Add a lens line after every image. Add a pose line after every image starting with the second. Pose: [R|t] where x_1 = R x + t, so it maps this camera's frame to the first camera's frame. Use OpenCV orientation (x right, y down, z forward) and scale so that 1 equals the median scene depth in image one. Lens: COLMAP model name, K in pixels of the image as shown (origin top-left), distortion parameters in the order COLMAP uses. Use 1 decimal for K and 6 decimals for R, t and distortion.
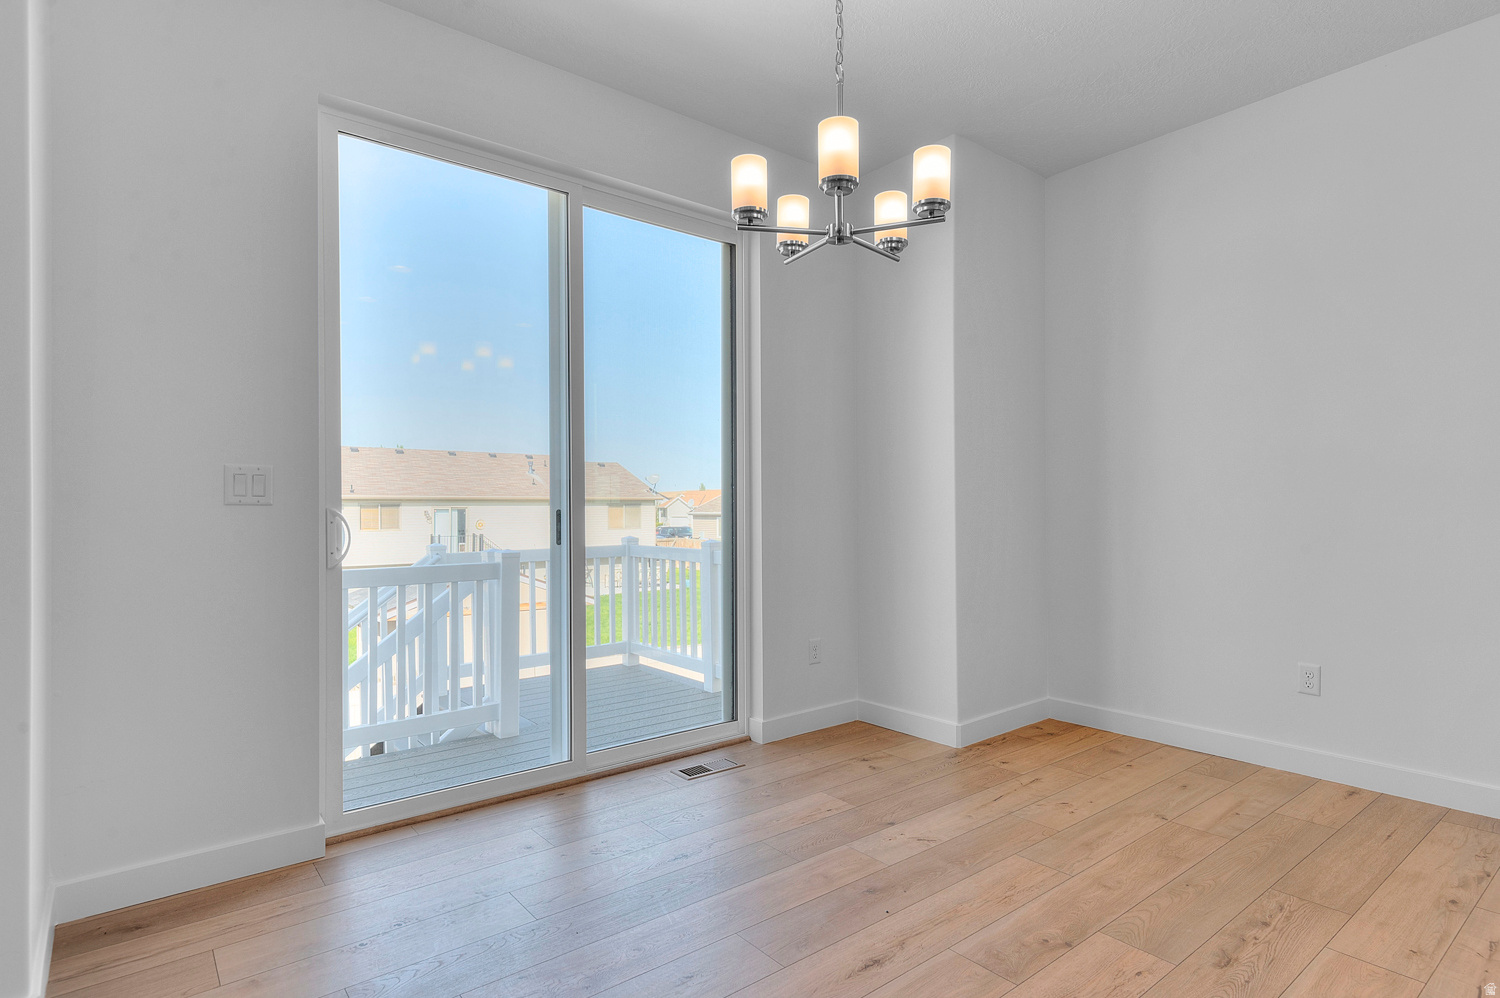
lens RADIAL K [[790.2, 0, 751.9], [0, 790.2, 503.6], [0, 0, 1]] dist [0.000027, 0.000006]
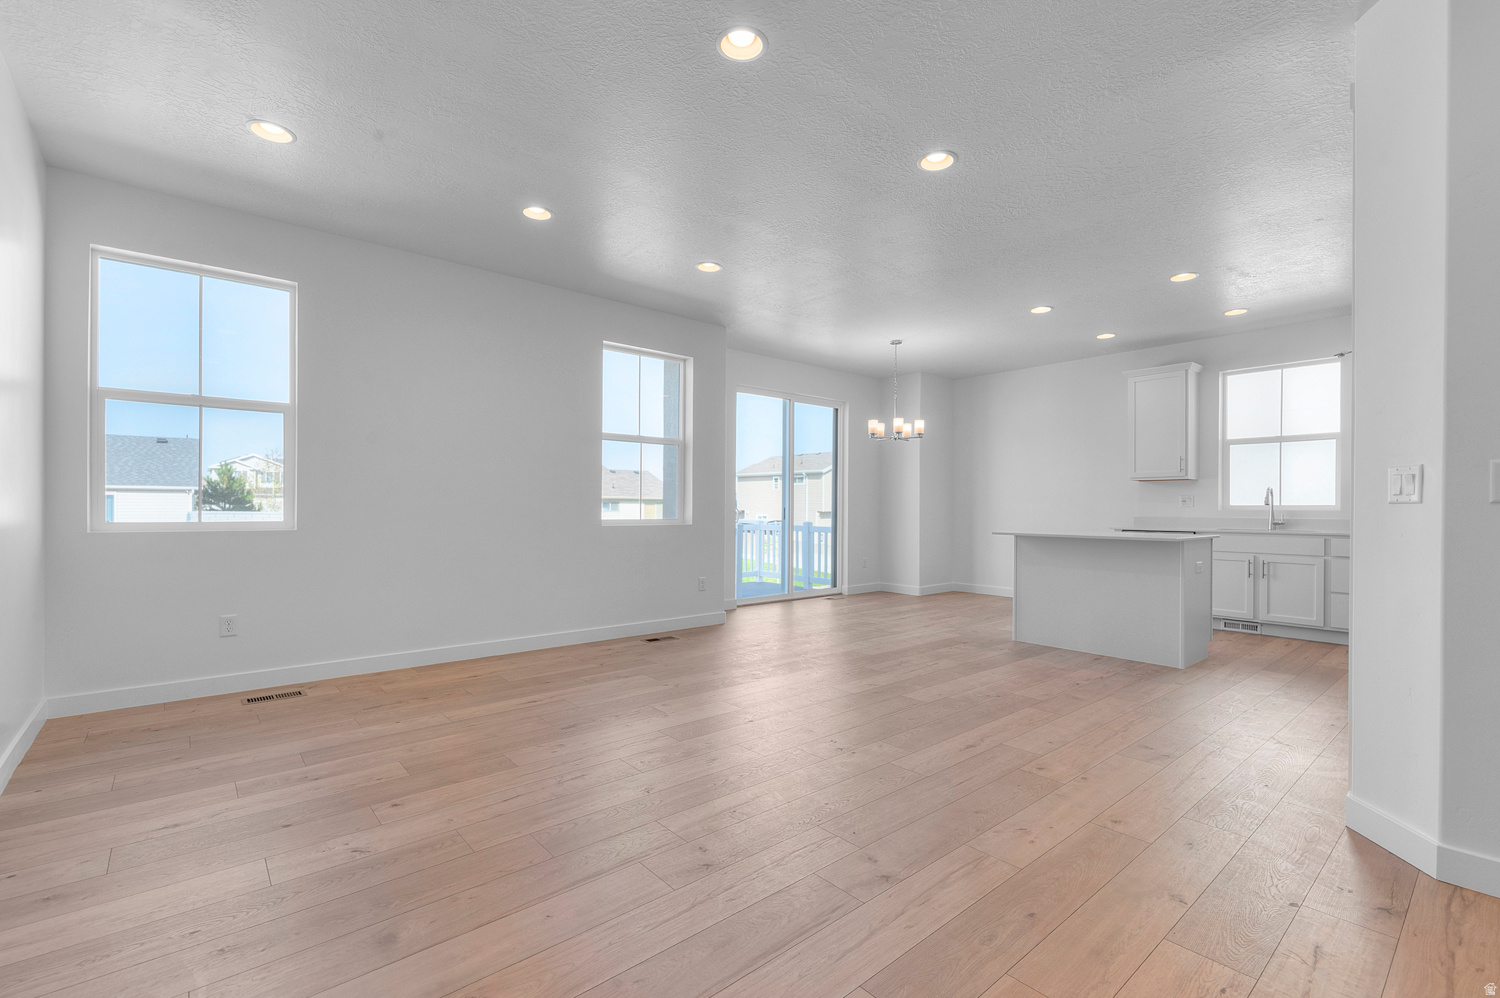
lens RADIAL K [[658.2, 0, 747.8], [0, 658.2, 507.7], [0, 0, 1]] dist [0.001584, 0.000009]
pose [[0.999763, 0.009028, 0.019825, -0.369712], [-0.009119, 0.999948, 0.004522, -0.000571], [-0.019783, -0.004702, 0.999793, -1.231328]]
